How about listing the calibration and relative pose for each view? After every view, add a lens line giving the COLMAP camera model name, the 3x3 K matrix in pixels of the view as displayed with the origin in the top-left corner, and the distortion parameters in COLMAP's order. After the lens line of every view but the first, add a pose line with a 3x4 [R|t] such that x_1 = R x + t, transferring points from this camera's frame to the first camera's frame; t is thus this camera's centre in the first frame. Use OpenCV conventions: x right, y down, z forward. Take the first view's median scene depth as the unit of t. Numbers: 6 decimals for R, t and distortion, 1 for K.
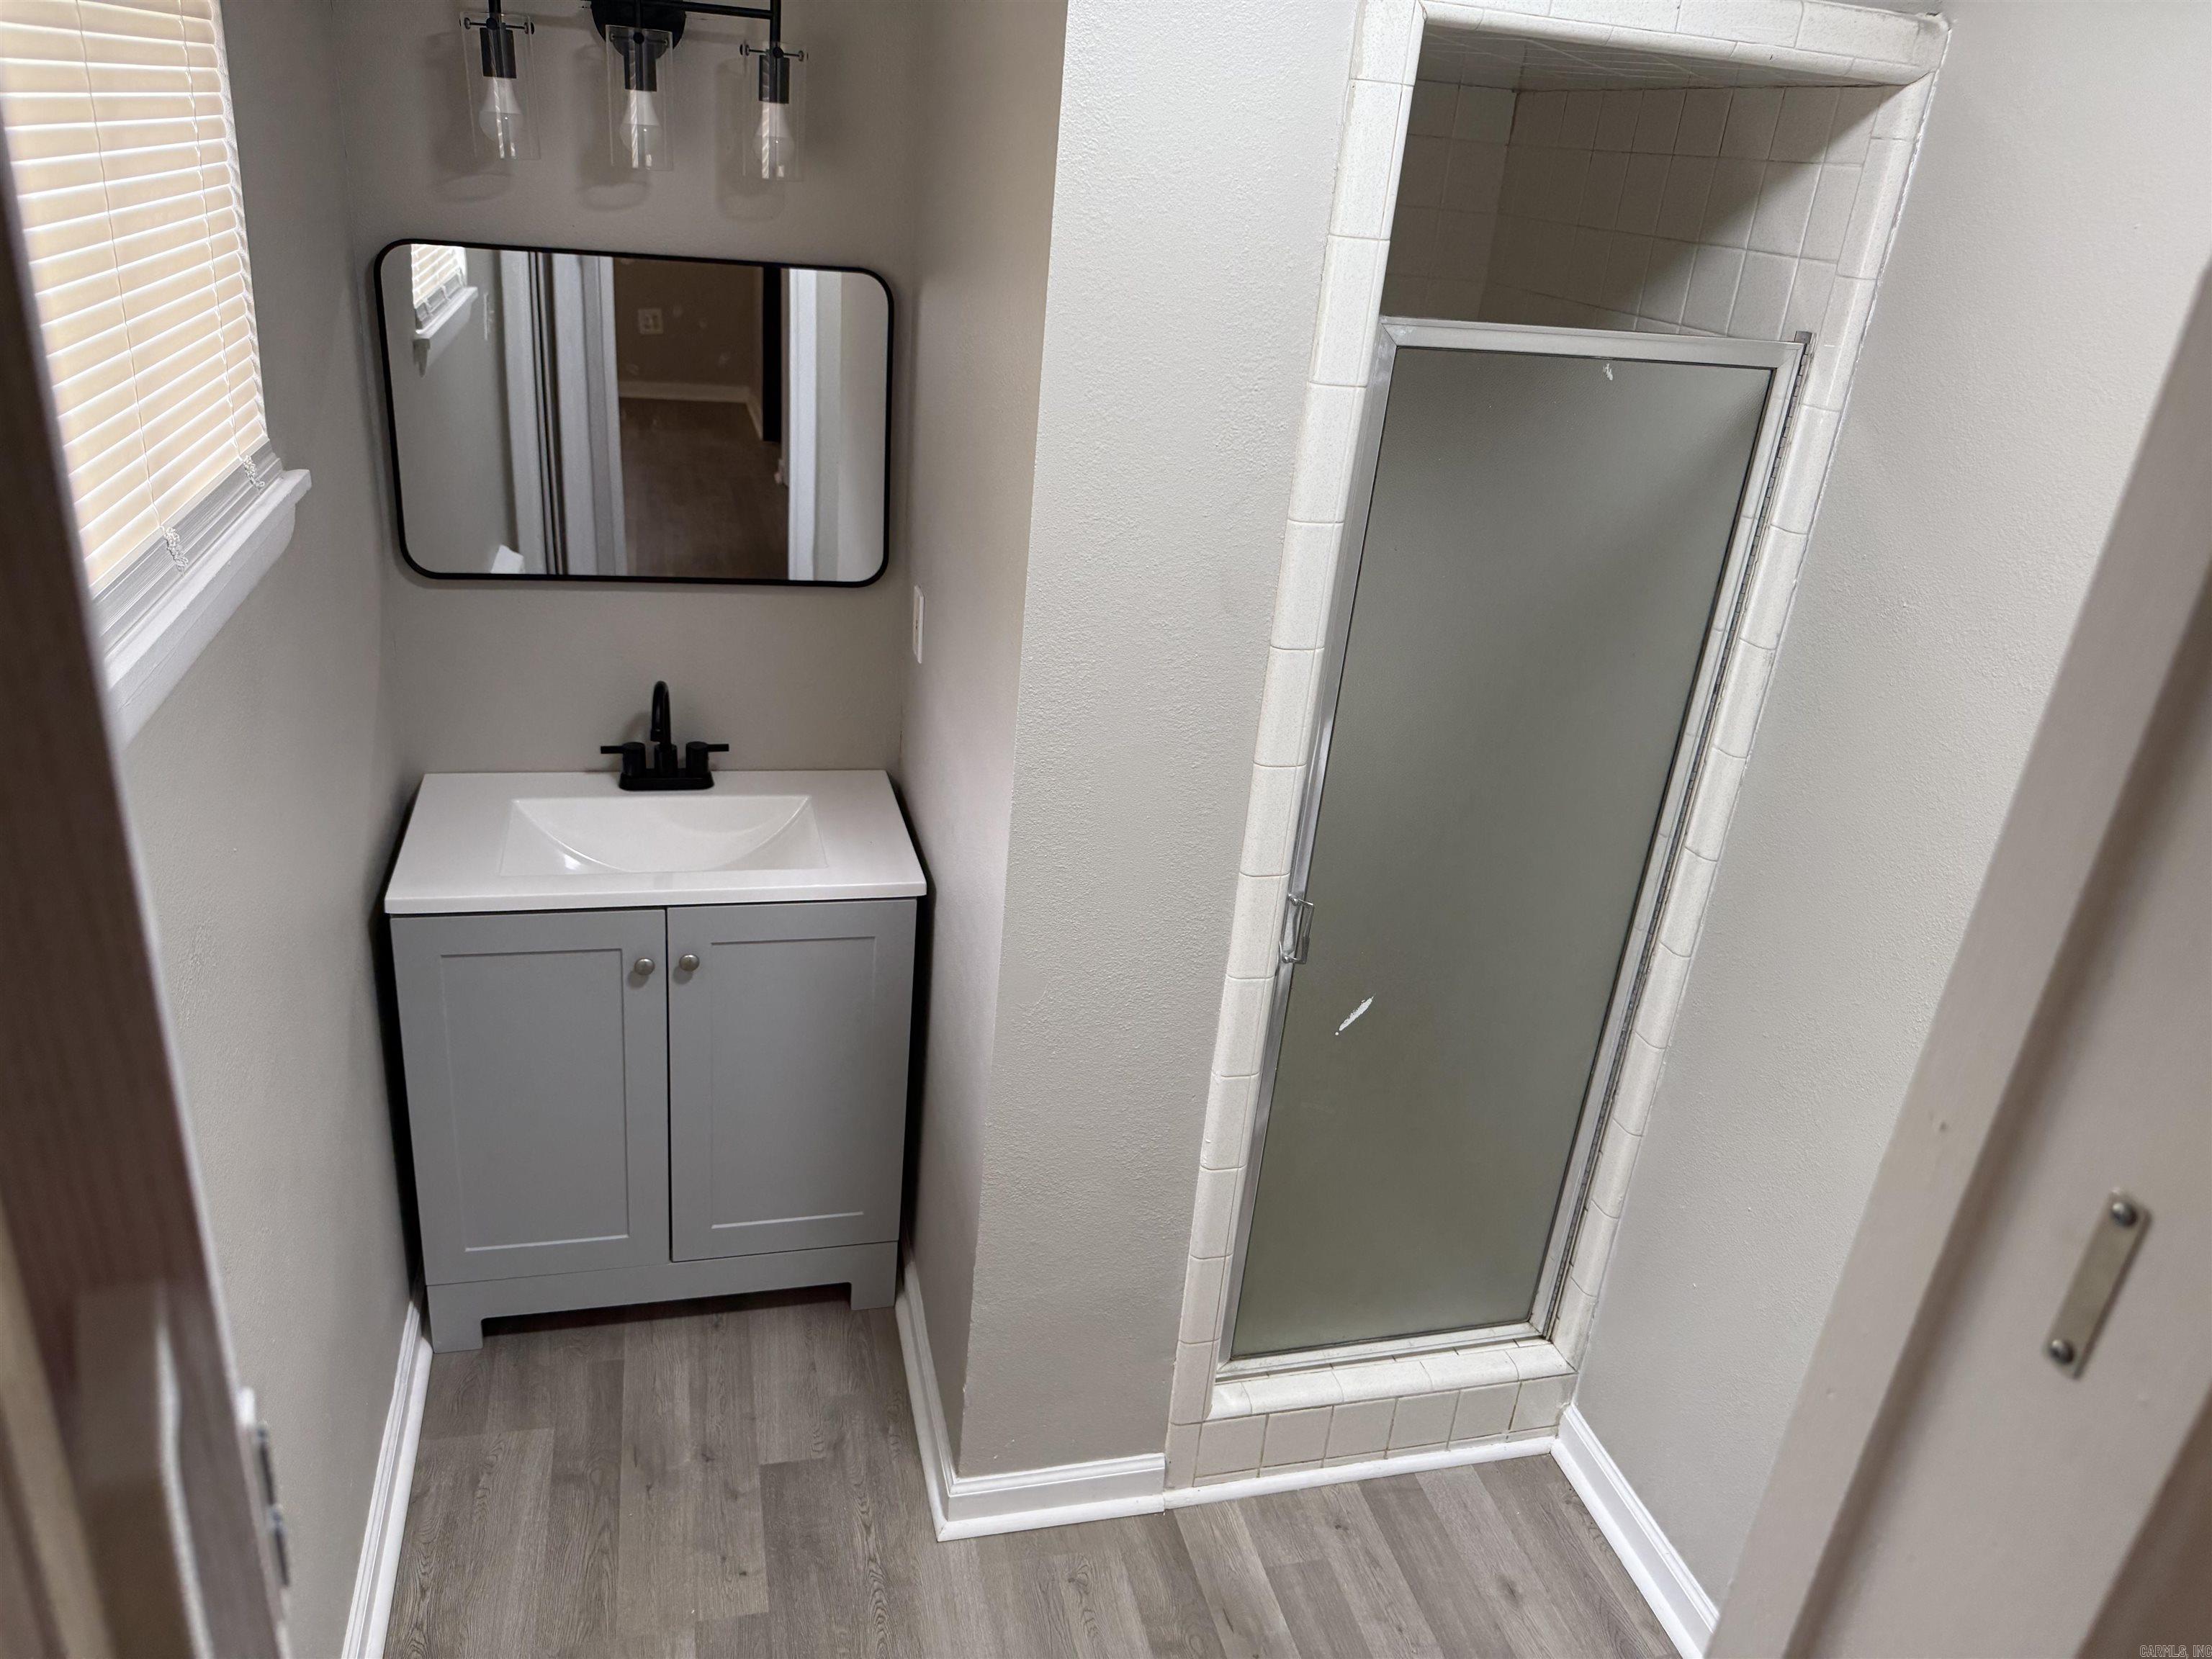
lens RADIAL K [[1556.6, 0, 1106.0], [0, 1556.6, 829.5], [0, 0, 1]] dist [0.008366, 0.002207]
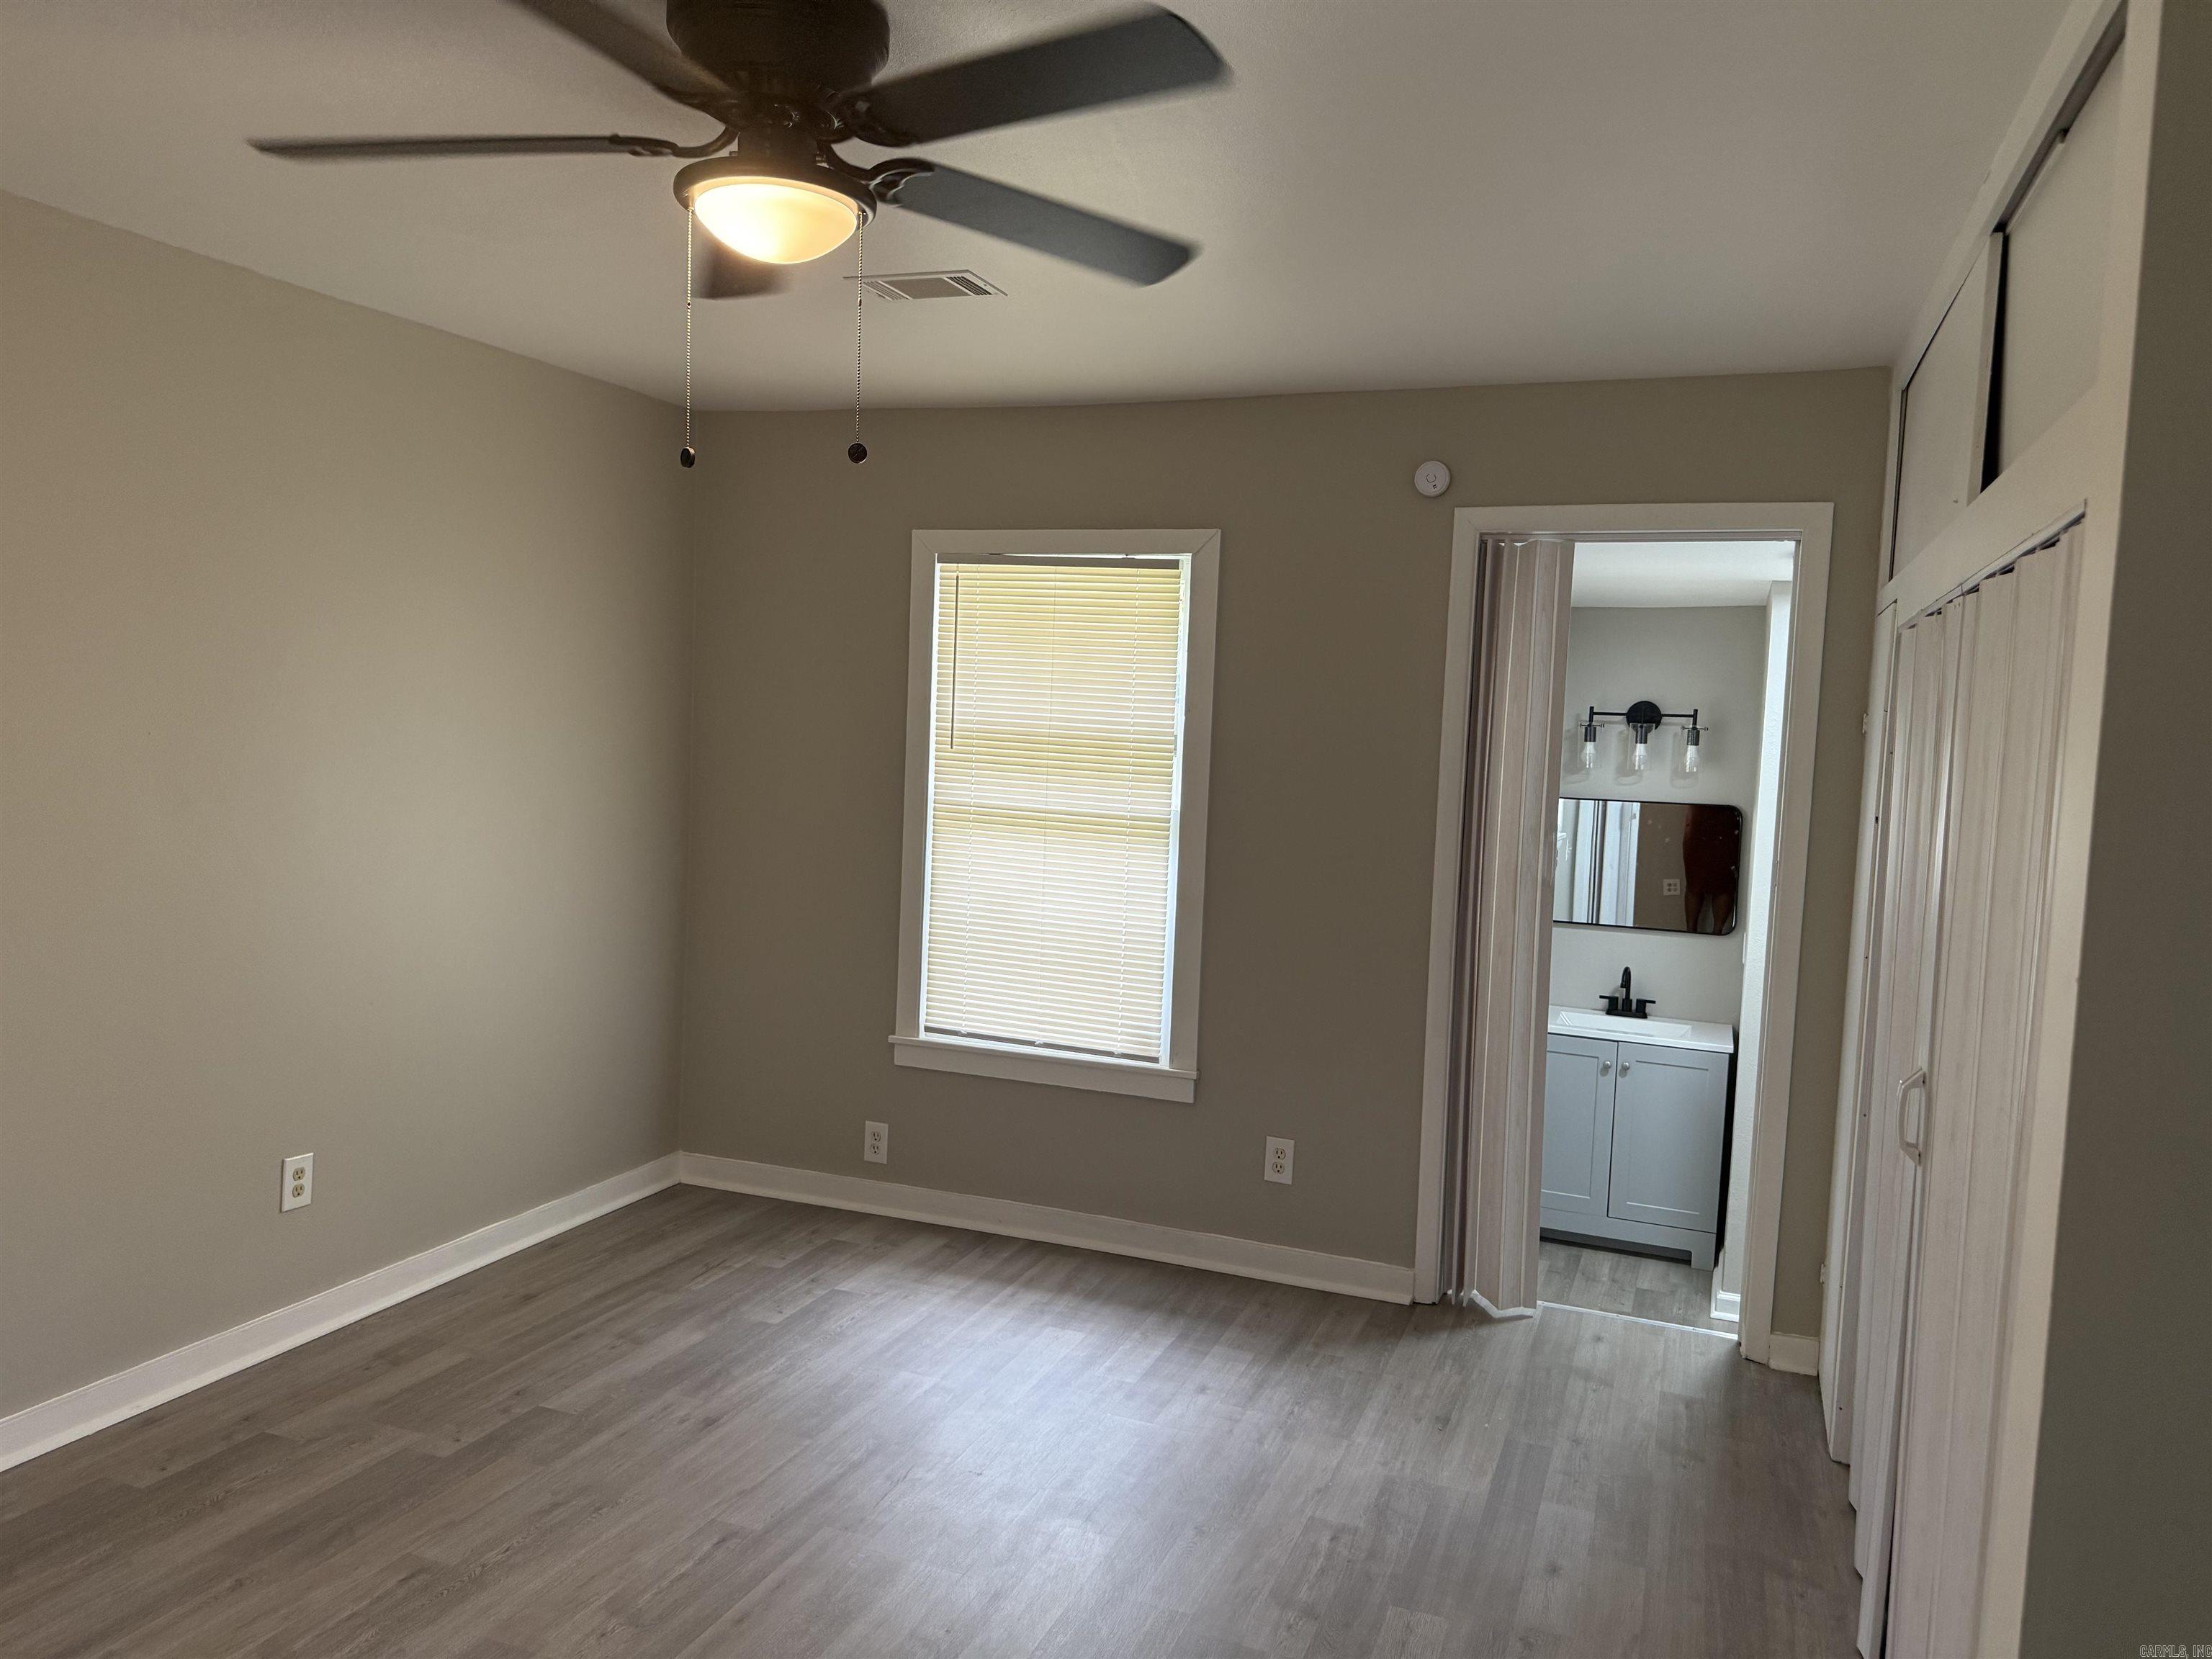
lens RADIAL K [[1569.9, 0, 1106.0], [0, 1569.9, 829.5], [0, 0, 1]] dist [0.065898, 0.000899]
pose [[0.808164, -0.000757, -0.588957, 0.546095], [-0.193805, 0.943965, -0.267151, 0.558145], [0.556157, 0.330045, 0.762732, -1.501525]]
